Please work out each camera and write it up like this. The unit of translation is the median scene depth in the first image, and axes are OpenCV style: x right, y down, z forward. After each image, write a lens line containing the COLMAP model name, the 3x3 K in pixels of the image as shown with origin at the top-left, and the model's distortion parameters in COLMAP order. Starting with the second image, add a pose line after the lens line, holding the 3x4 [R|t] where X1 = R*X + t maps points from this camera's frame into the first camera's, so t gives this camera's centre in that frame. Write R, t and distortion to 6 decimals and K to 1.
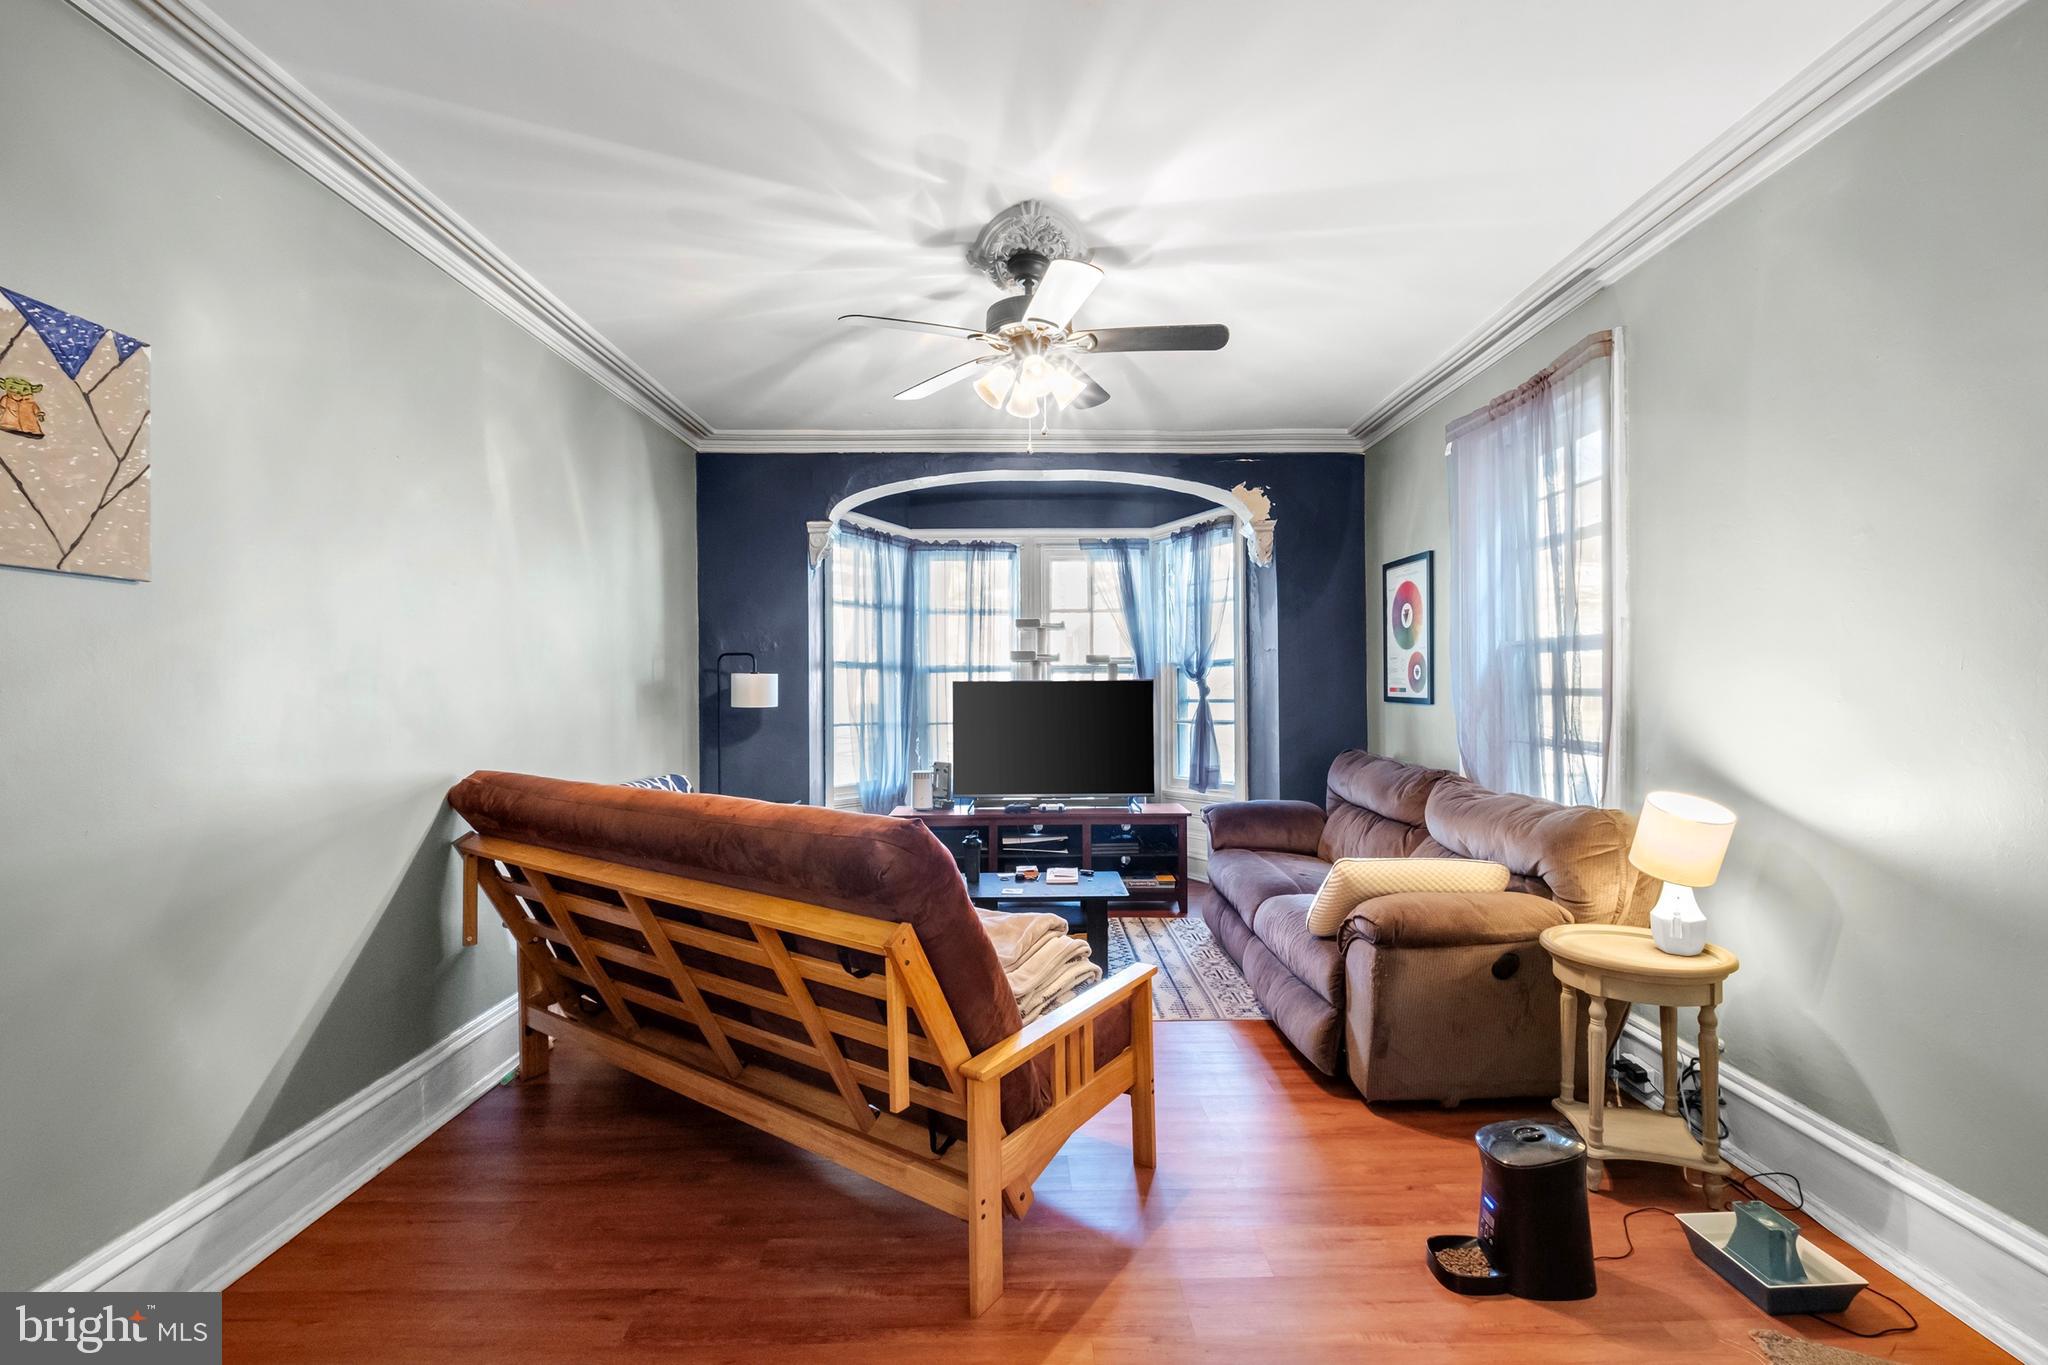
lens RADIAL K [[903.1, 0, 1024.0], [0, 903.1, 682.5], [0, 0, 1]] dist [0.000131, -0.000025]
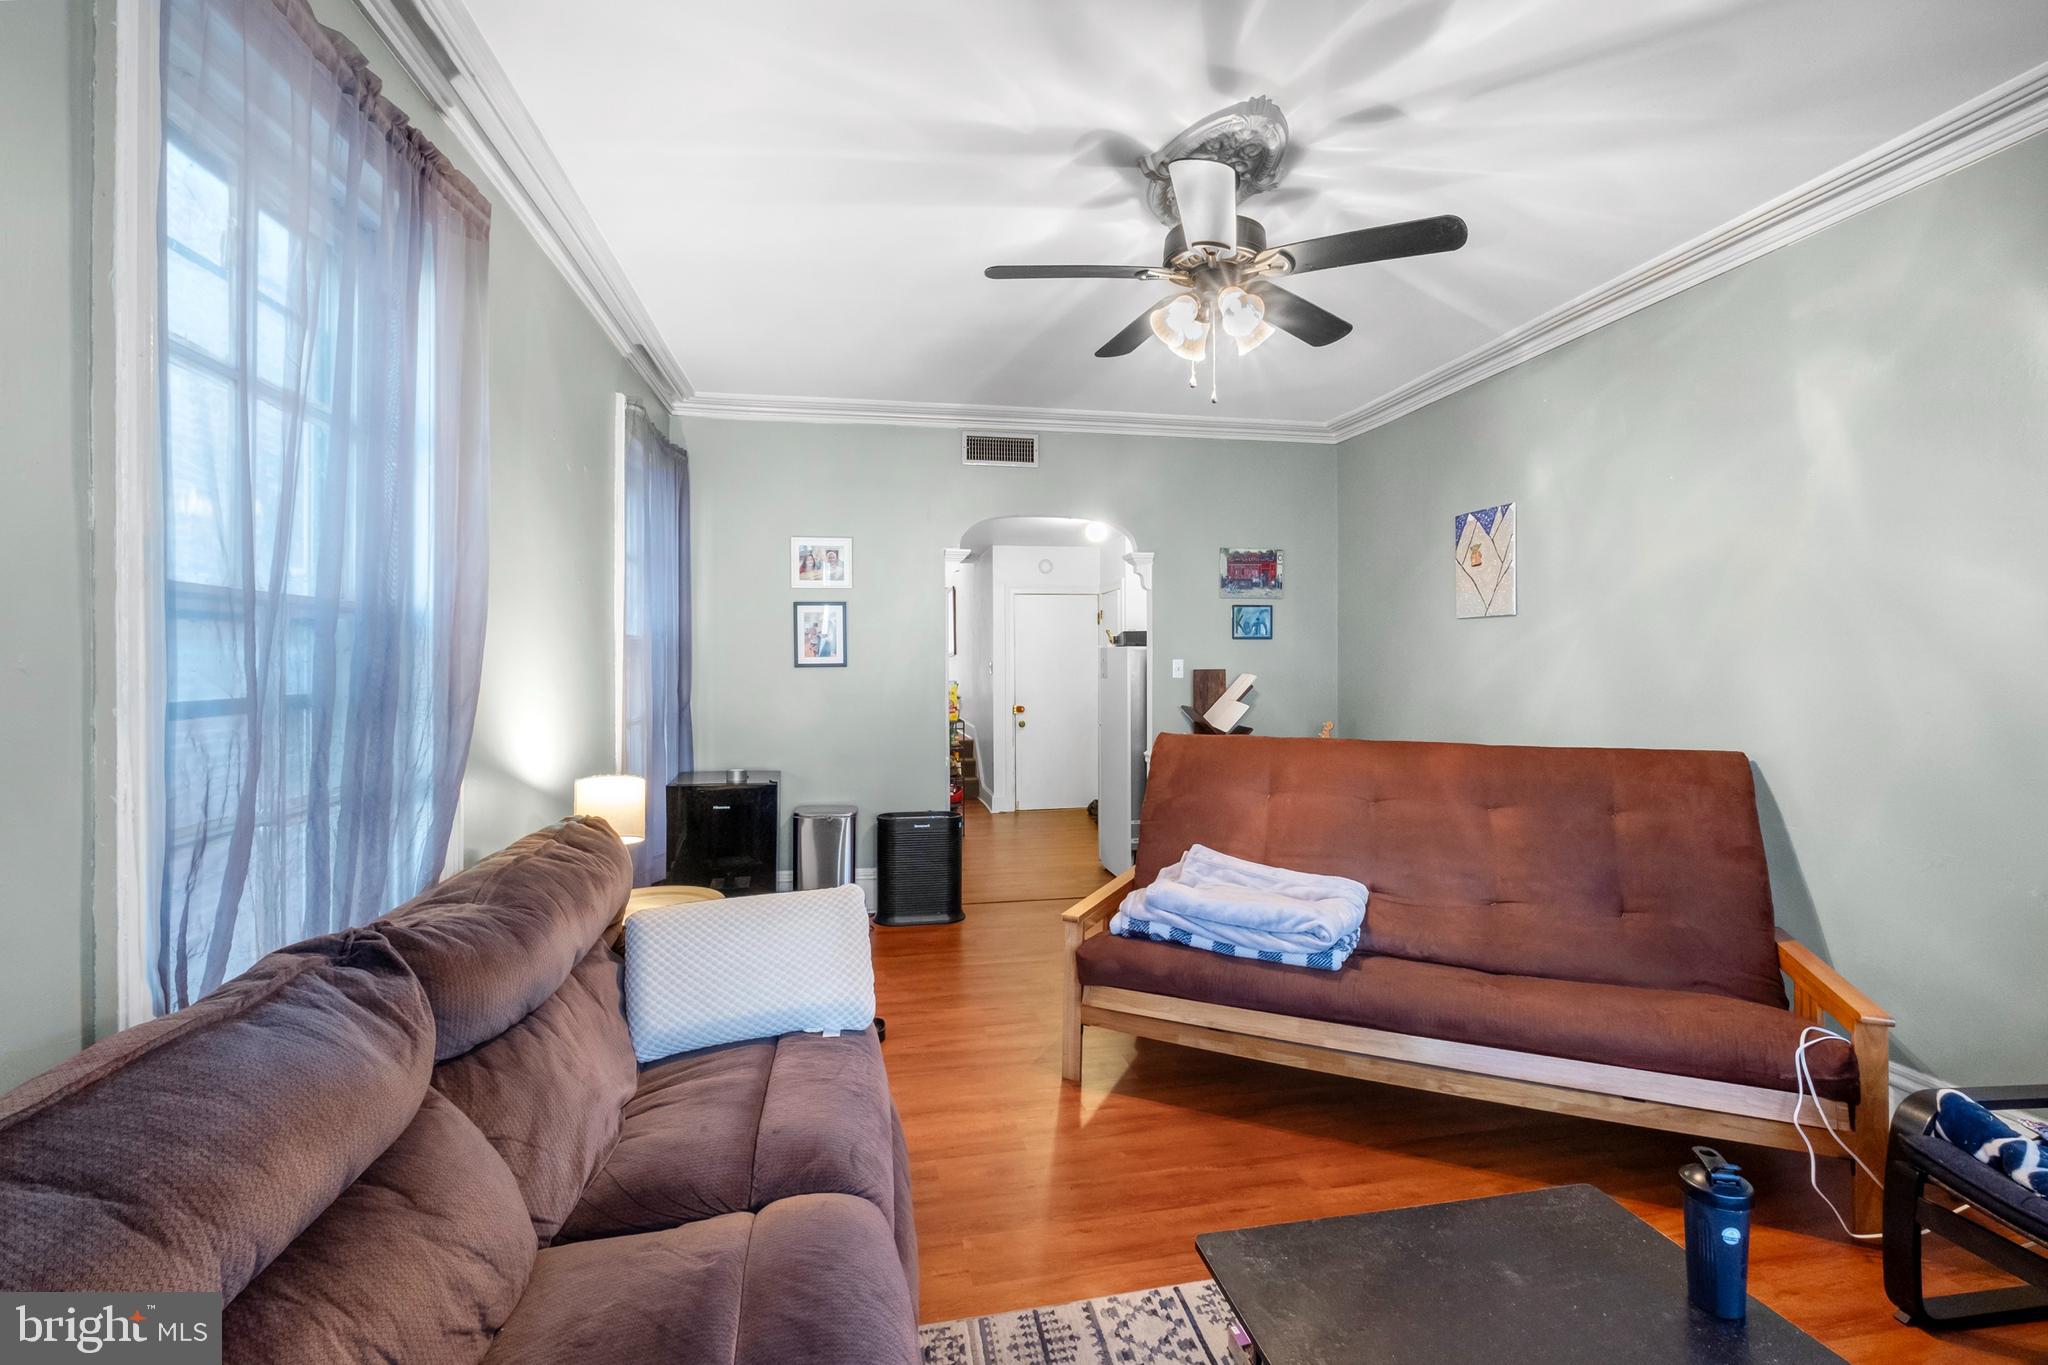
lens RADIAL K [[903.1, 0, 1024.0], [0, 903.1, 682.5], [0, 0, 1]] dist [0.000131, -0.000025]
pose [[-0.982235, -0.010257, -0.187375, 0.402939], [-0.013997, 0.999728, 0.018649, 0.016689], [0.187133, 0.020940, -0.982111, 2.135118]]
